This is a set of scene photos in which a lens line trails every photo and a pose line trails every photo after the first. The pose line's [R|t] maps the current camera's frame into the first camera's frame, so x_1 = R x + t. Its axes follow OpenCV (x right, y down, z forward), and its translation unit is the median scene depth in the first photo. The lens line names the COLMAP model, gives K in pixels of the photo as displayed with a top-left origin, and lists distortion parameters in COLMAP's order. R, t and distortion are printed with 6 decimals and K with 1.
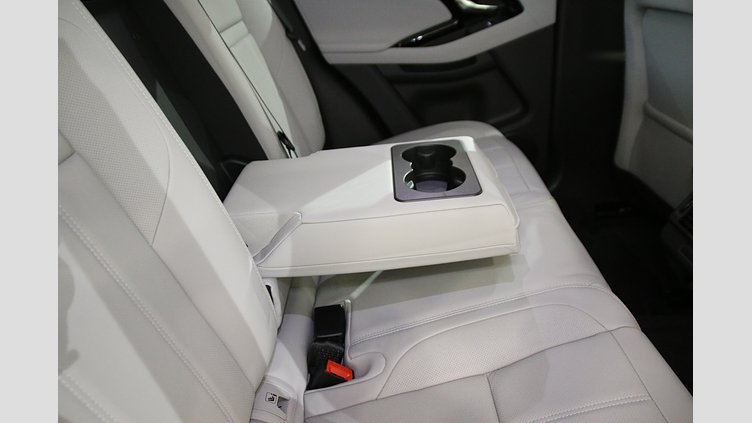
lens RADIAL K [[504.7, 0, 376.0], [0, 504.7, 211.5], [0, 0, 1]] dist [-0.068495, -0.000105]
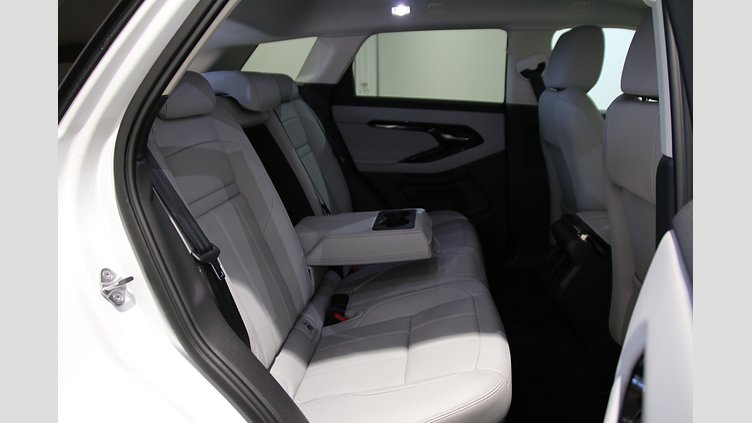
lens RADIAL K [[647.5, 0, 376.0], [0, 647.5, 211.5], [0, 0, 1]] dist [0.000263, -0.000070]
pose [[0.990666, 0.038705, -0.130703, 0.299911], [-0.070439, 0.966260, -0.247749, 0.428266], [0.116704, 0.254643, 0.959967, -1.194962]]
